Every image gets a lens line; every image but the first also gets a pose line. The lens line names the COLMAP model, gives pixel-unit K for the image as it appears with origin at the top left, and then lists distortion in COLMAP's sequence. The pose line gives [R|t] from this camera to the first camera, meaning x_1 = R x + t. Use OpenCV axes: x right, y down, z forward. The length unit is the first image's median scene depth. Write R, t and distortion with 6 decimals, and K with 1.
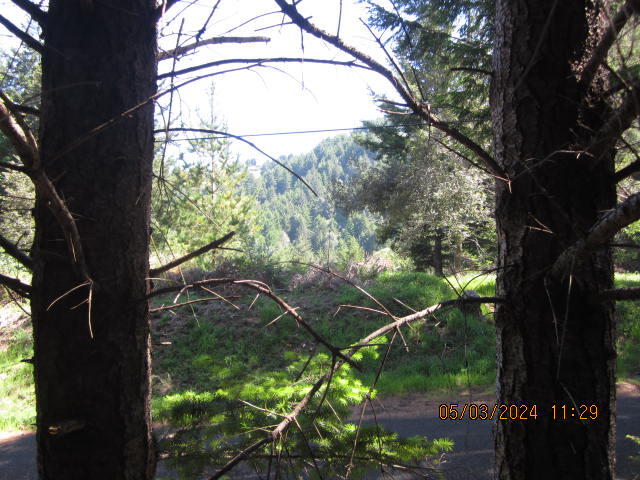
lens RADIAL K [[529.4, 0, 317.5], [0, 529.4, 240.1], [0, 0, 1]] dist [-0.051869, 0.034326]
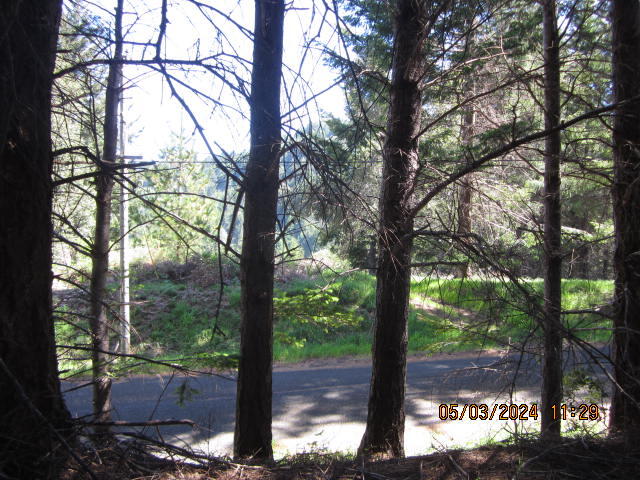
lens RADIAL K [[529.4, 0, 321.0], [0, 529.4, 240.4], [0, 0, 1]] dist [-0.051869, 0.034326]
pose [[0.991630, 0.041752, 0.122175, -0.031611], [-0.041780, 0.999124, -0.002339, -0.002987], [-0.122166, -0.002785, 0.992506, -0.169649]]
